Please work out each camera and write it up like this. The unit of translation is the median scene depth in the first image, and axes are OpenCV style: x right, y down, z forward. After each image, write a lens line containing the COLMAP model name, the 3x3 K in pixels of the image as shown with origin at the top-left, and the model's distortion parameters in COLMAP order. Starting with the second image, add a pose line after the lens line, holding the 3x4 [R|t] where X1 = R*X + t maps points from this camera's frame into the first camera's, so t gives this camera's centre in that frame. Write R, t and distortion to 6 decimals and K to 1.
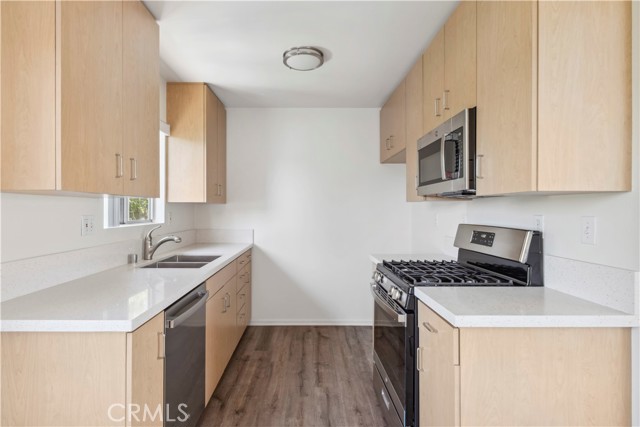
lens RADIAL K [[339.7, 0, 308.0], [0, 339.7, 208.9], [0, 0, 1]] dist [0.002085, 0.000379]
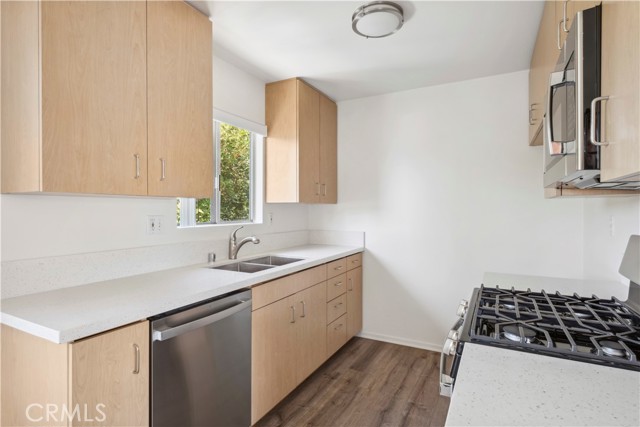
lens RADIAL K [[332.4, 0, 321.6], [0, 332.4, 210.0], [0, 0, 1]] dist [0.001494, 0.000014]
pose [[0.880634, 0.000572, -0.473797, 0.239019], [0.000775, 0.999996, 0.002646, -0.000642], [0.473797, -0.002697, 0.880630, 0.248248]]
